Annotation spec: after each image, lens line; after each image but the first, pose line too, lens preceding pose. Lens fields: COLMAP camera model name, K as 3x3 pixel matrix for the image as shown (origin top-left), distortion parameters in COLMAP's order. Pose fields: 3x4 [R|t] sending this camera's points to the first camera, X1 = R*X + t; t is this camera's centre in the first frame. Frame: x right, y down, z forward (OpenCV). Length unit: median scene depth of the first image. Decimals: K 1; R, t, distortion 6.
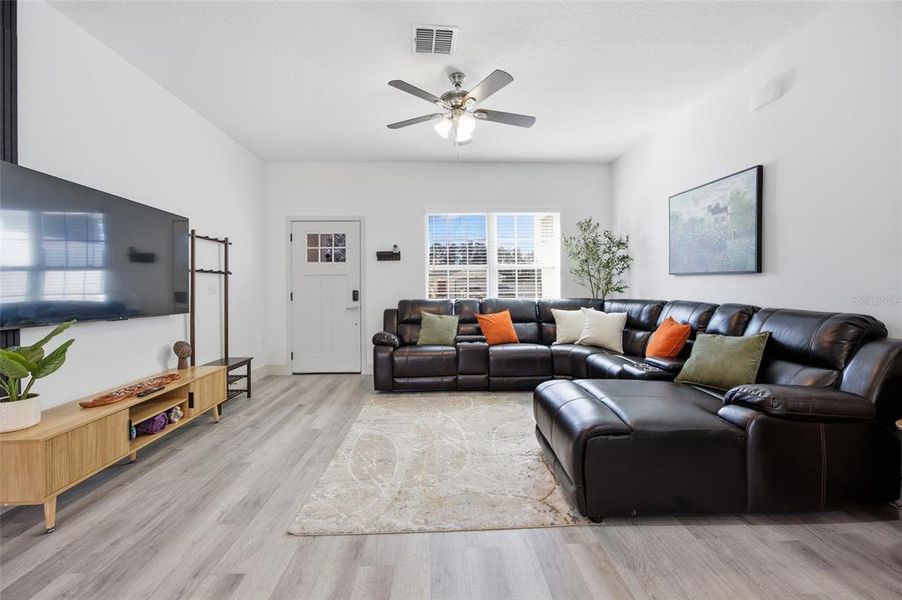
lens RADIAL K [[370.1, 0, 449.2], [0, 370.1, 286.8], [0, 0, 1]] dist [-0.000777, 0.000035]
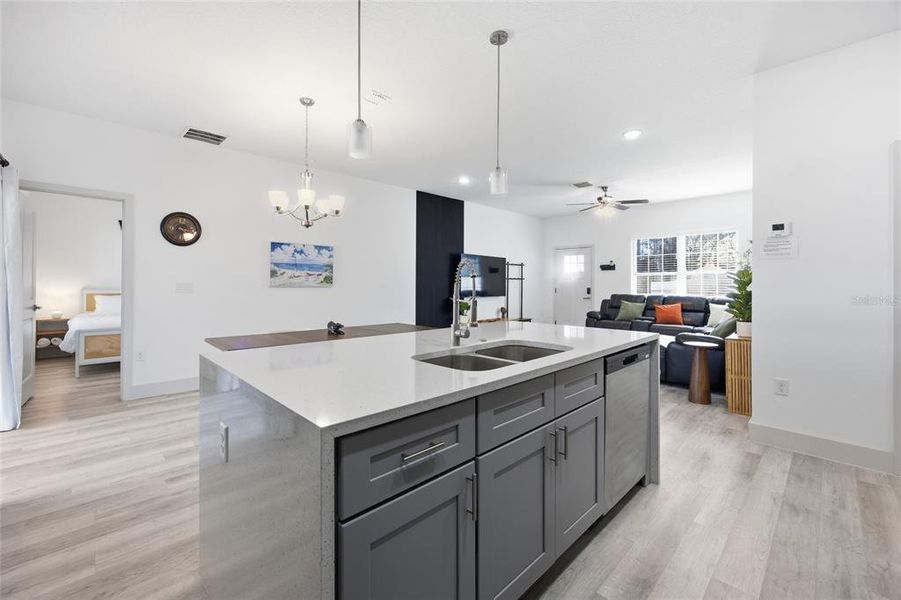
lens RADIAL K [[369.7, 0, 448.7], [0, 369.7, 286.8], [0, 0, 1]] dist [-0.000777, 0.000035]
pose [[0.680456, 0.015854, -0.732617, 0.708595], [-0.005910, 0.999852, 0.016148, -0.024065], [0.732765, -0.006658, 0.680449, -0.805806]]
